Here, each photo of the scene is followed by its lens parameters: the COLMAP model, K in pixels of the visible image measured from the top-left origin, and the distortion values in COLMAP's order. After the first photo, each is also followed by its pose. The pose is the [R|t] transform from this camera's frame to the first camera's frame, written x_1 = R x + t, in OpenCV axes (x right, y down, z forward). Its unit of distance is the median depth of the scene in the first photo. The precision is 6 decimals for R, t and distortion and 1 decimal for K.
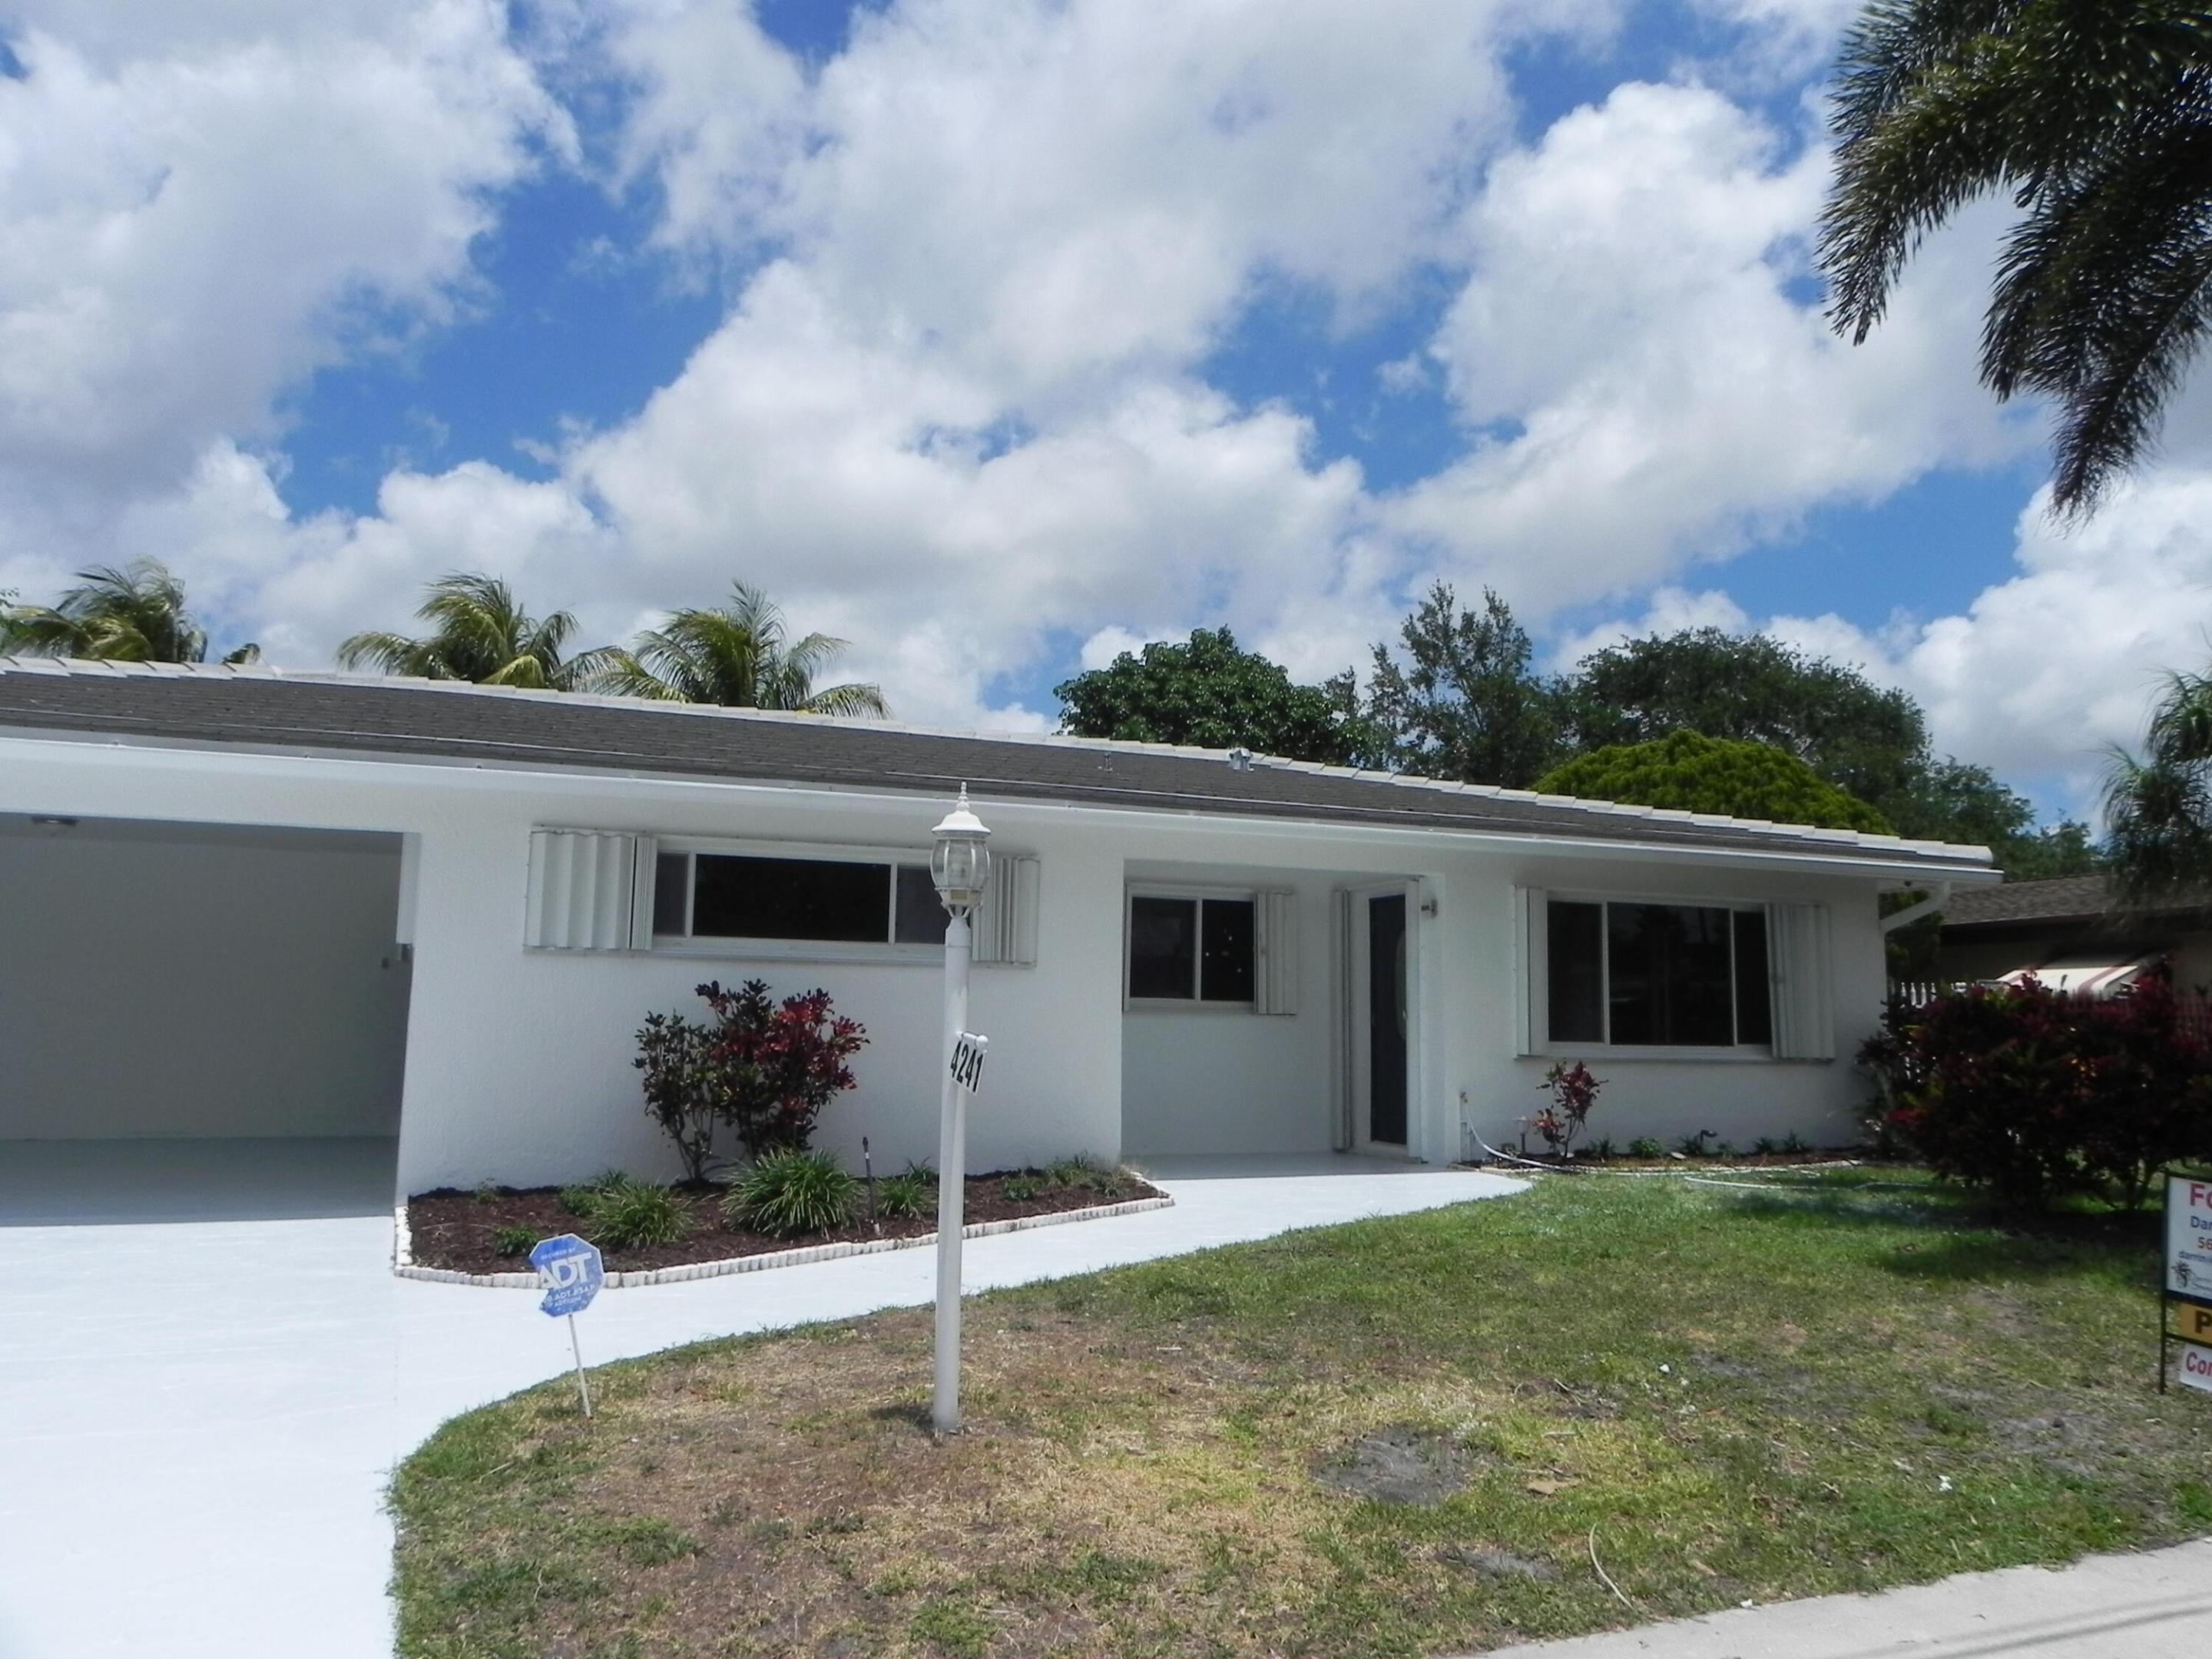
lens RADIAL K [[1713.3, 0, 1149.1], [0, 1713.3, 826.1], [0, 0, 1]] dist [-0.013339, 0.005975]
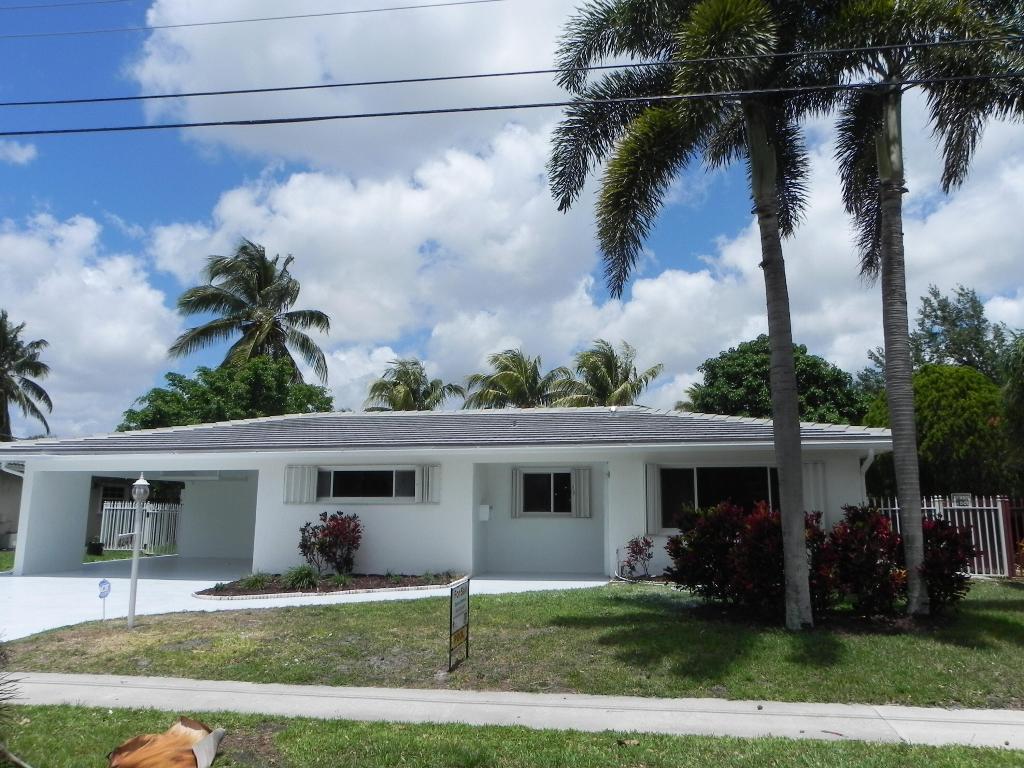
lens RADIAL K [[793.1, 0, 514.8], [0, 793.1, 381.7], [0, 0, 1]] dist [-0.013339, 0.005975]
pose [[0.824108, -0.105968, -0.556432, 0.778225], [0.078944, 0.994245, -0.072426, -0.014236], [0.560905, 0.015760, 0.827730, -0.031932]]
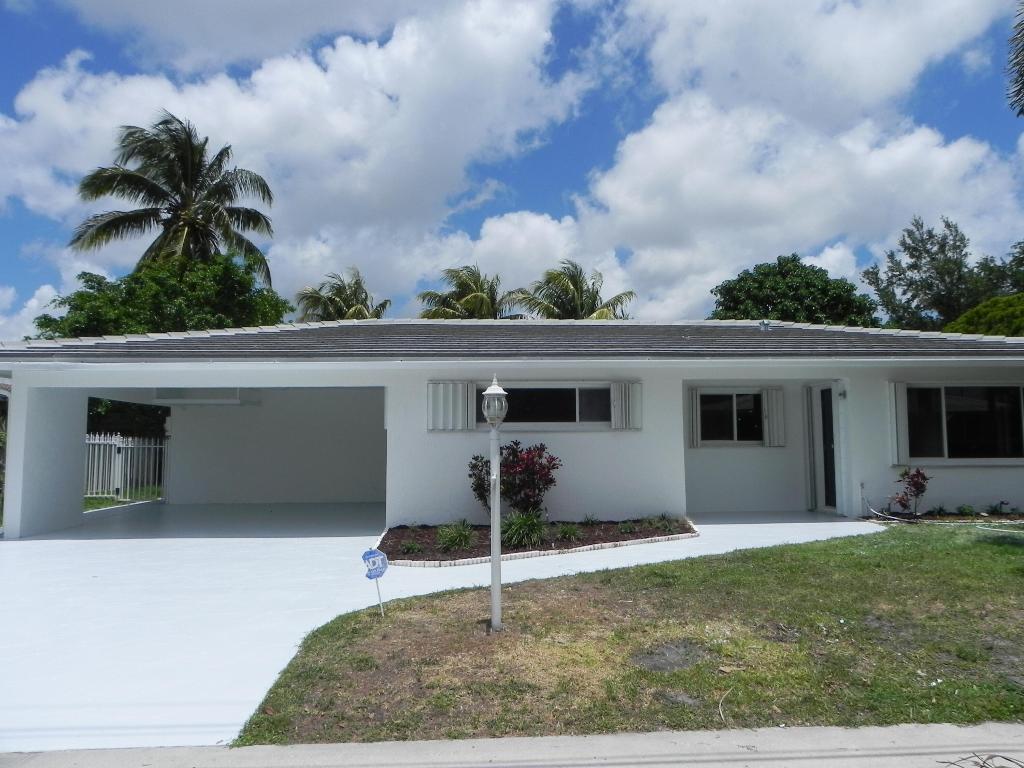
lens RADIAL K [[793.1, 0, 518.9], [0, 793.1, 379.6], [0, 0, 1]] dist [-0.013339, 0.005975]
pose [[0.934035, -0.051465, -0.353453, 0.151305], [0.063758, 0.997695, 0.023216, -0.018468], [0.351444, -0.044220, 0.935164, -0.031613]]
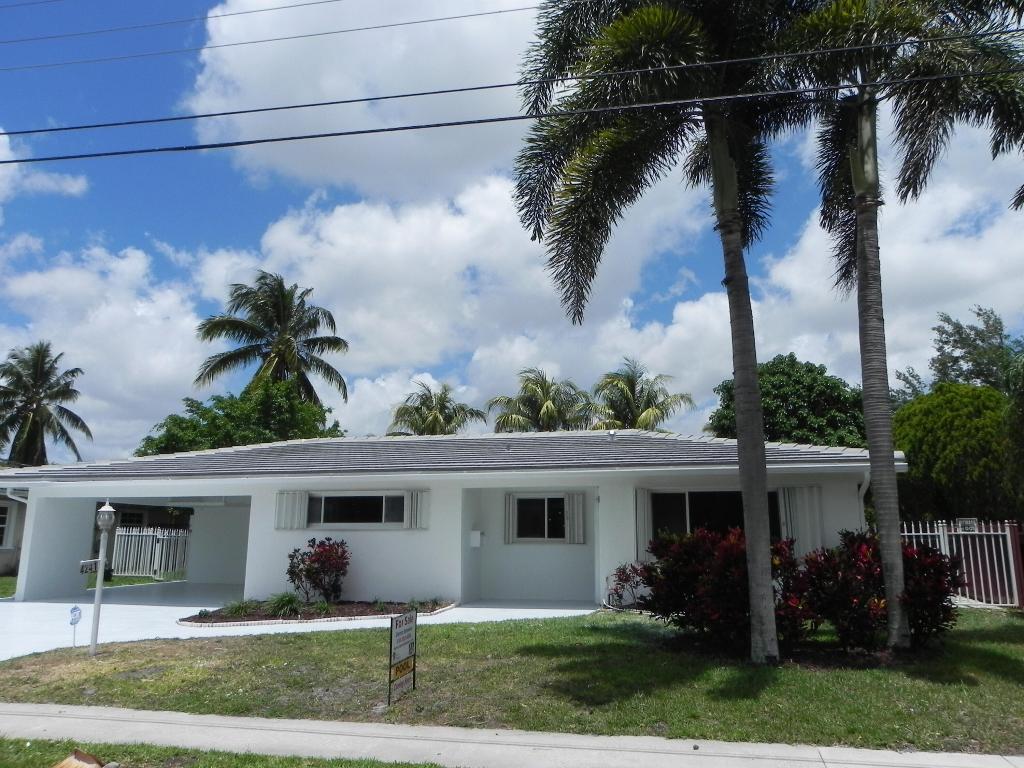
lens RADIAL K [[793.1, 0, 516.5], [0, 793.1, 382.3], [0, 0, 1]] dist [-0.013339, 0.005975]
pose [[0.794759, -0.130554, -0.592717, 0.837044], [0.083885, 0.990846, -0.105768, -0.007682], [0.601100, 0.034340, 0.798435, 0.031109]]
